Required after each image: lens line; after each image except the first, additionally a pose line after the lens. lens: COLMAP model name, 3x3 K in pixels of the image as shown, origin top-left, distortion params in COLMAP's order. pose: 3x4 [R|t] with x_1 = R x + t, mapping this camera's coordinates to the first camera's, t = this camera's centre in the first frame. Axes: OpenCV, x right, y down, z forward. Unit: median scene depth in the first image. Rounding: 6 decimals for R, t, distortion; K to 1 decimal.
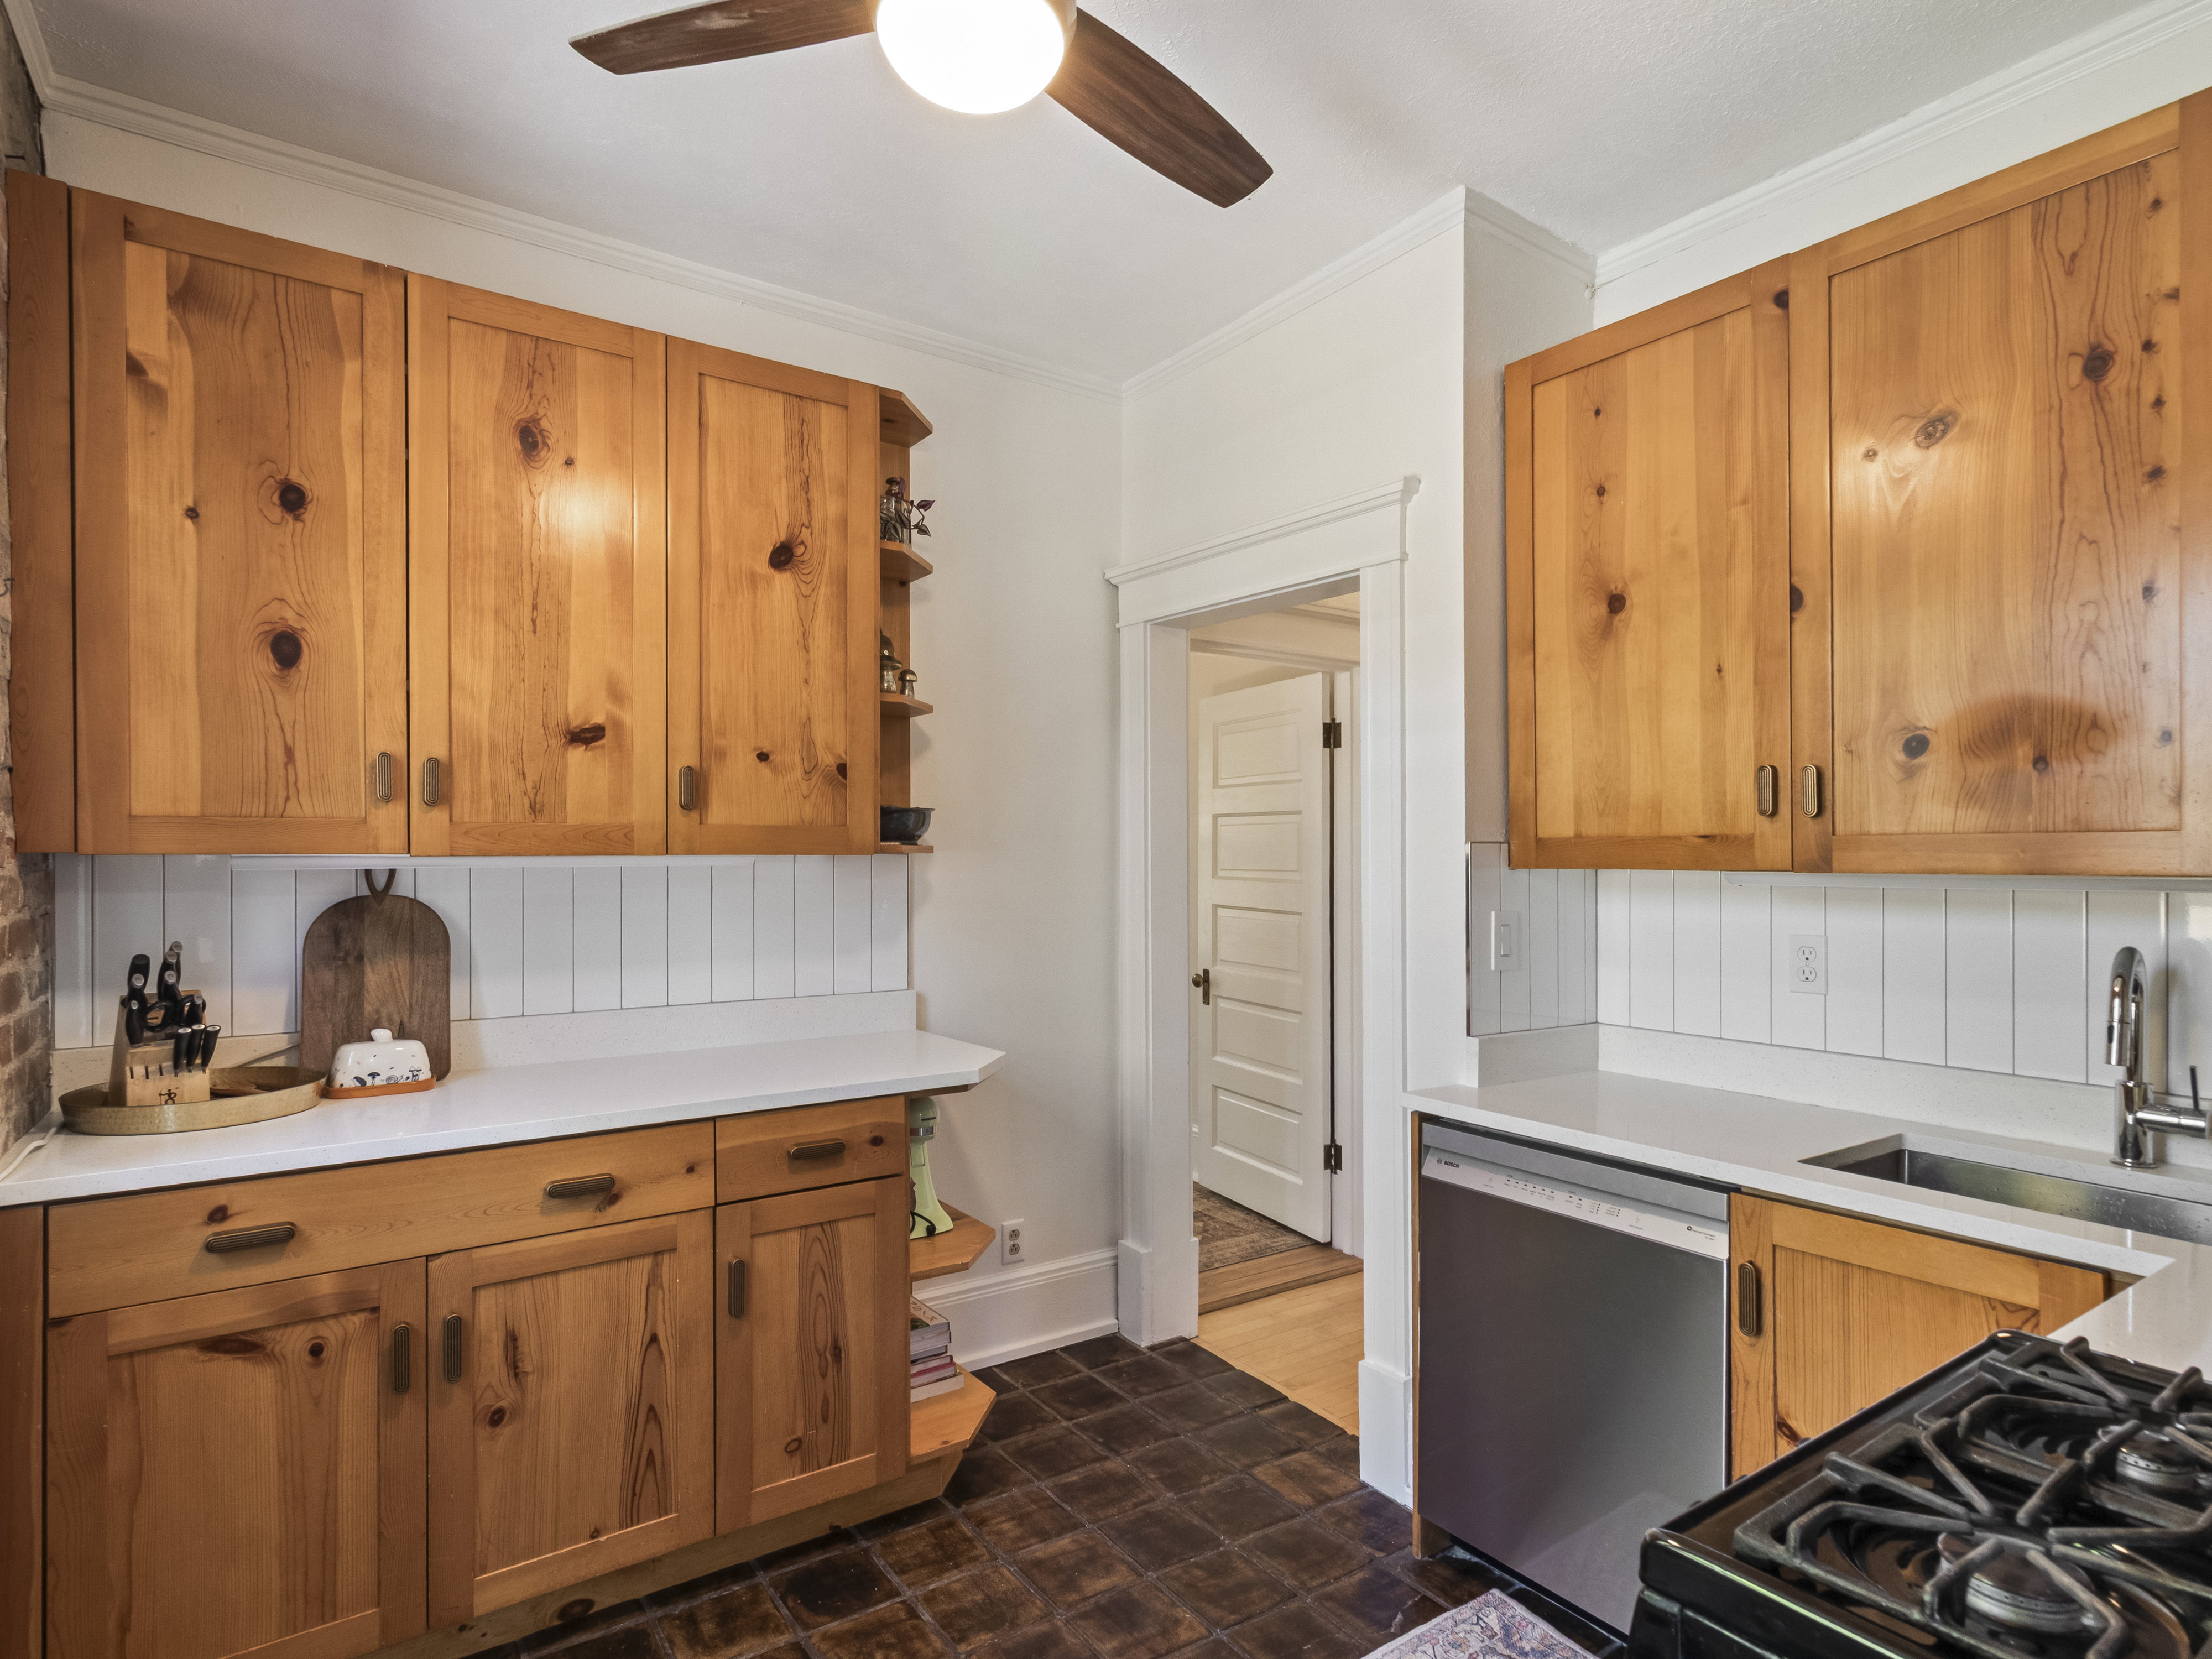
lens RADIAL K [[1173.0, 0, 1109.7], [0, 1173.0, 862.5], [0, 0, 1]] dist [0.000829, 0.002442]
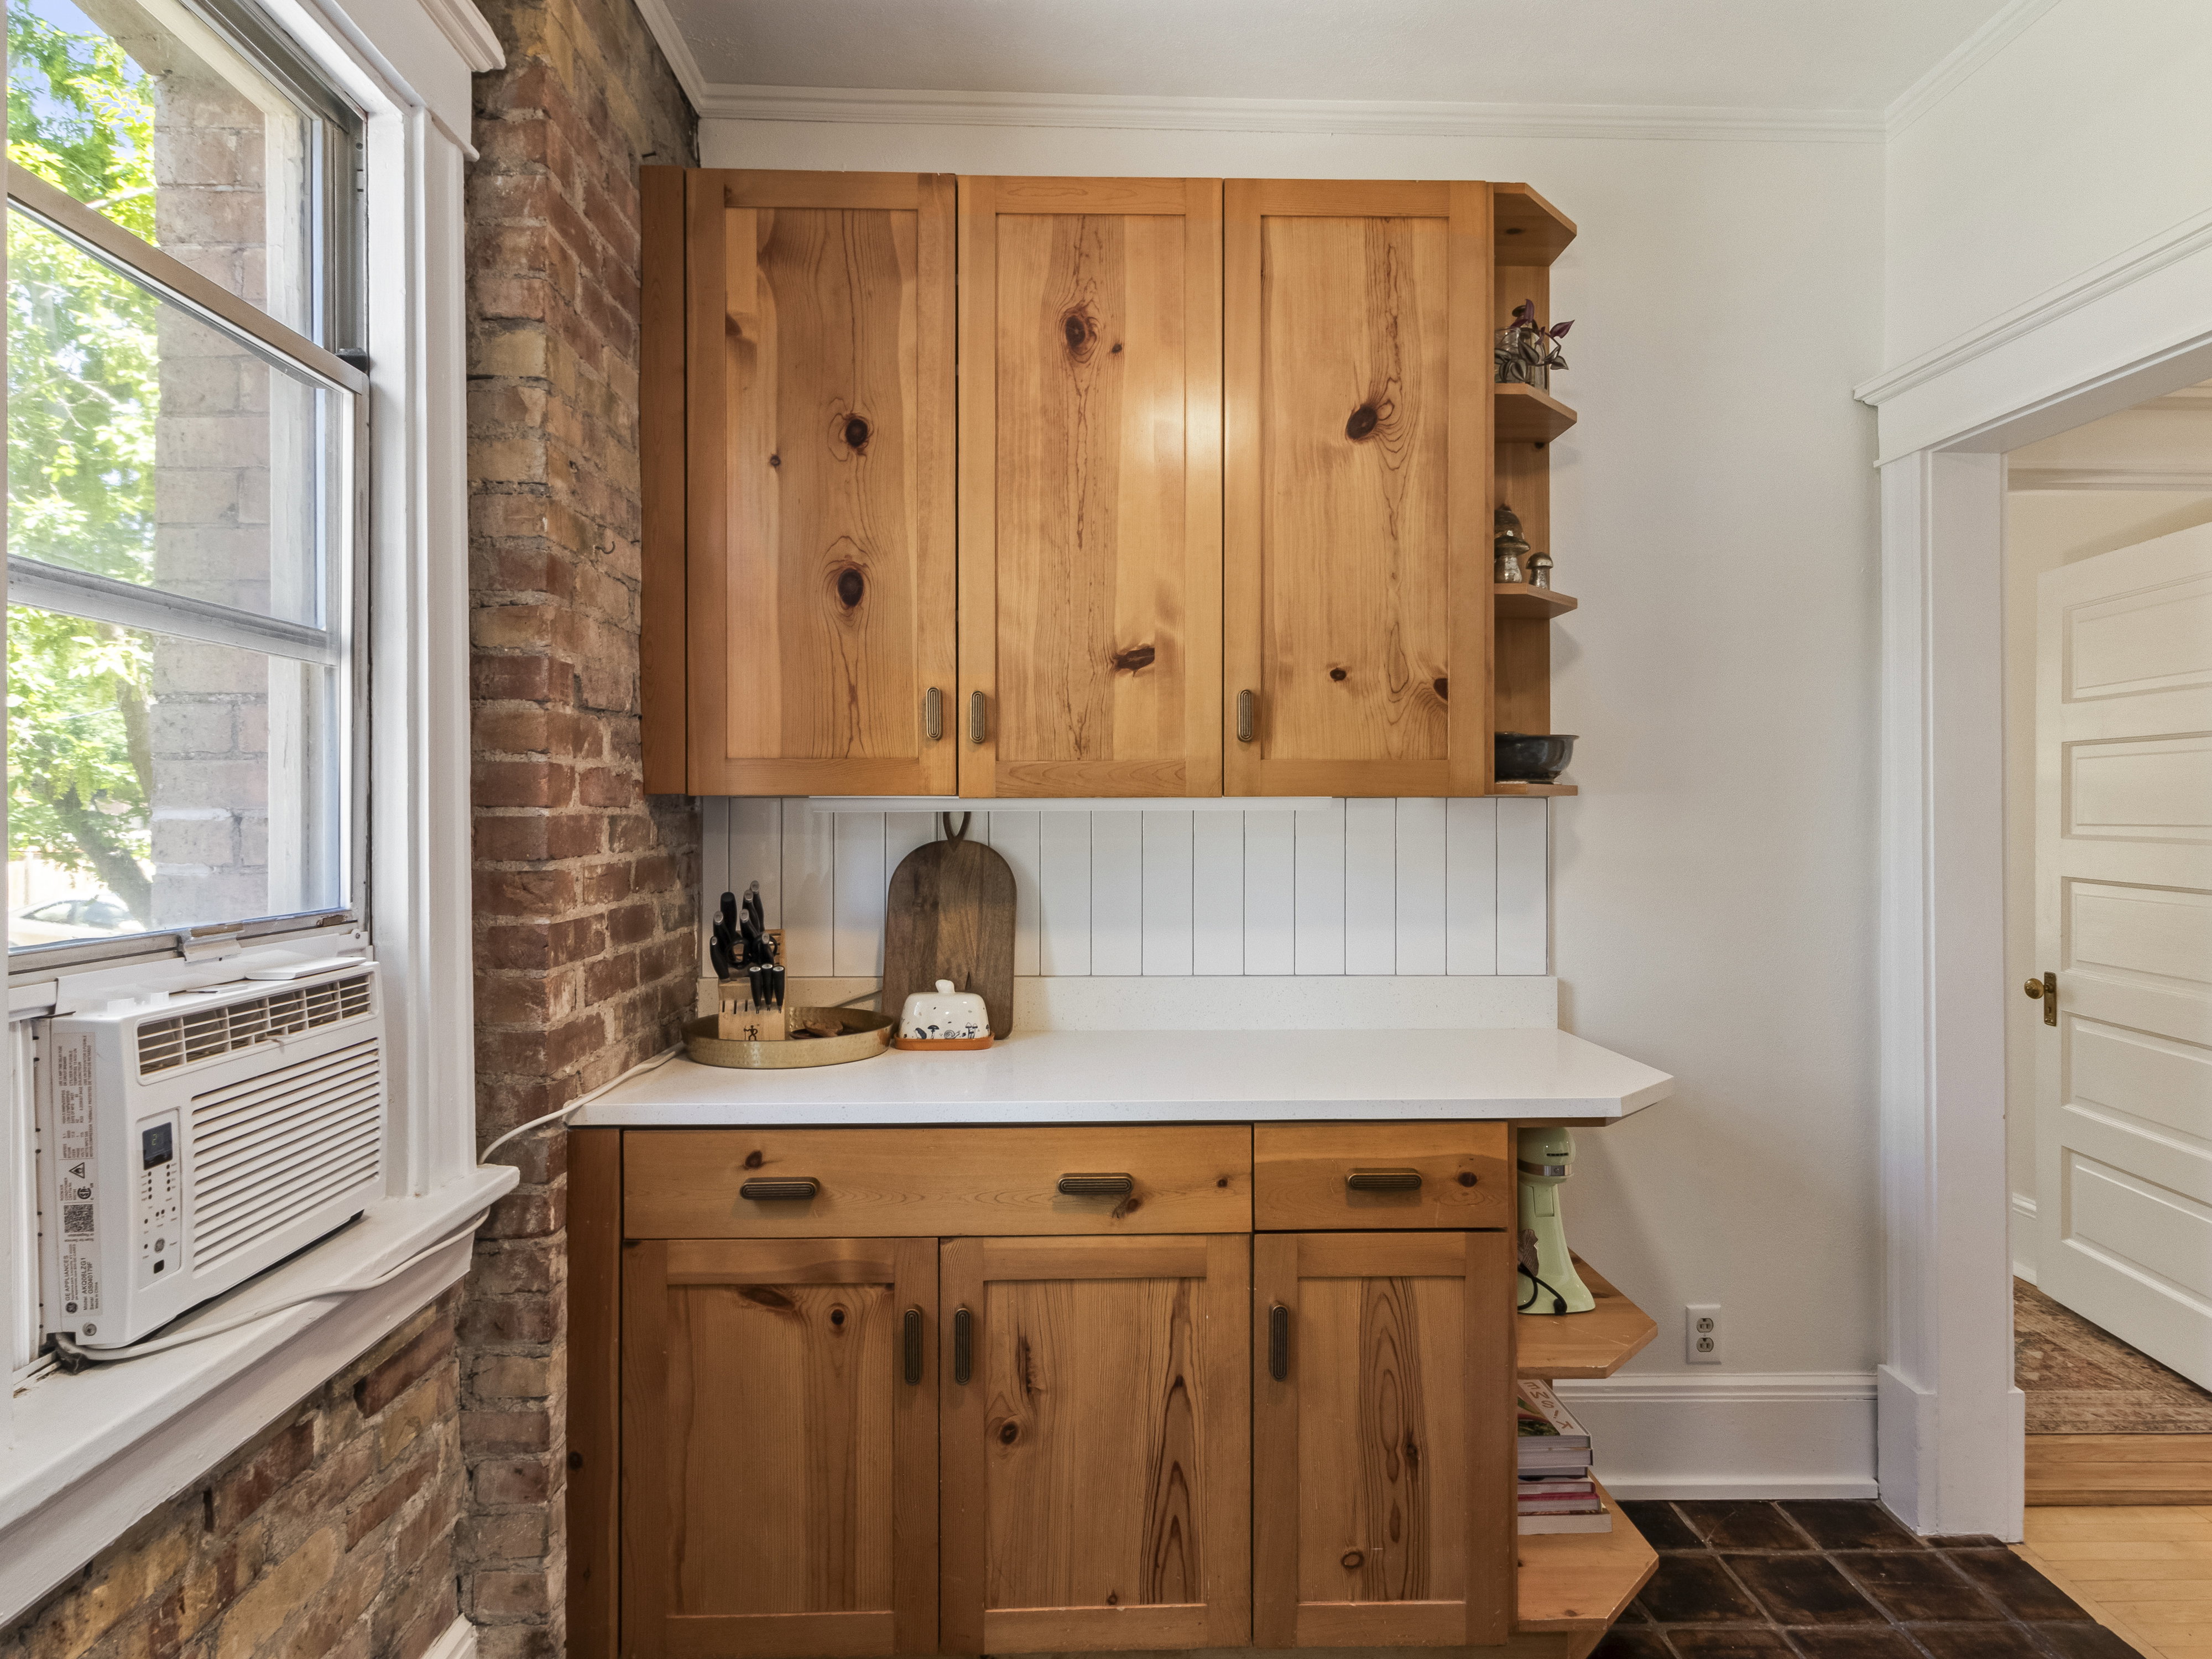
lens RADIAL K [[1244.1, 0, 1104.7], [0, 1244.1, 813.6], [0, 0, 1]] dist [-0.000600, 0.000767]
pose [[0.836409, -0.000610, -0.548105, 0.042424], [-0.003231, 0.999977, -0.006045, 0.012207], [0.548096, 0.006827, 0.836388, 0.224517]]
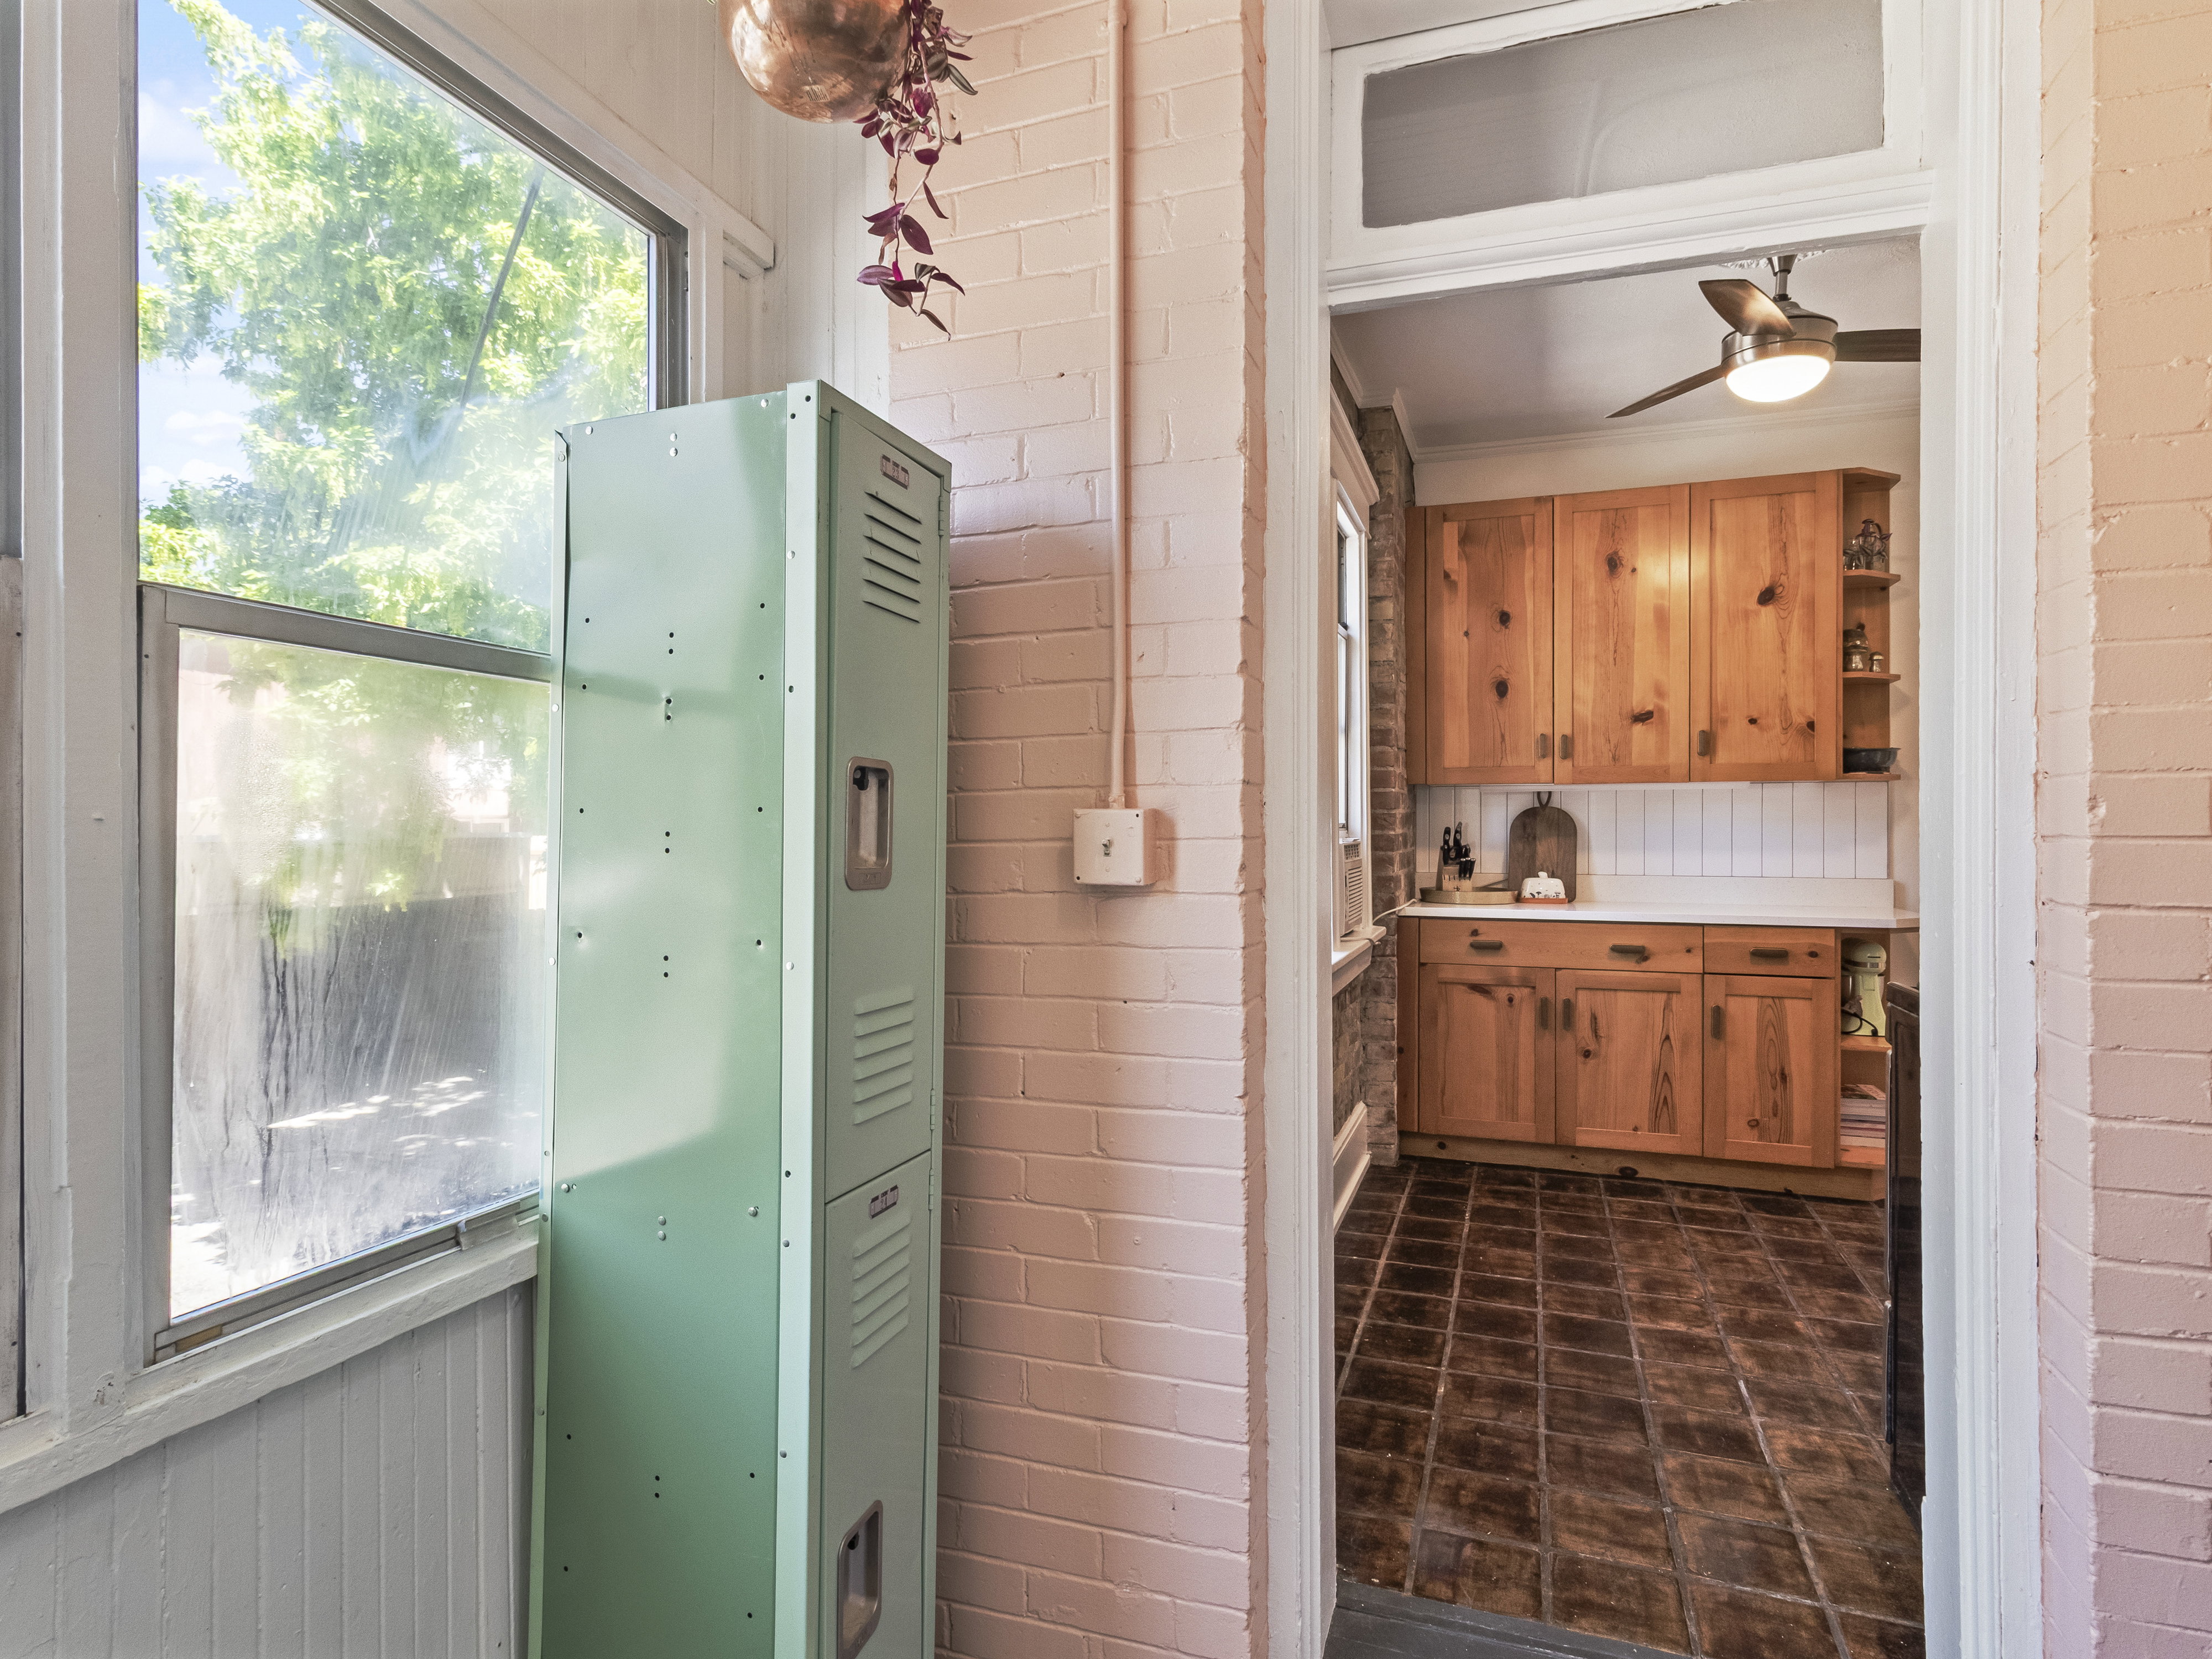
lens RADIAL K [[1181.8, 0, 1109.3], [0, 1181.8, 822.5], [0, 0, 1]] dist [-0.001017, 0.002919]
pose [[0.580861, 0.001053, -0.814002, 0.589303], [-0.004096, 0.999990, -0.001630, 0.064426], [0.813992, 0.004281, 0.580860, -0.771126]]
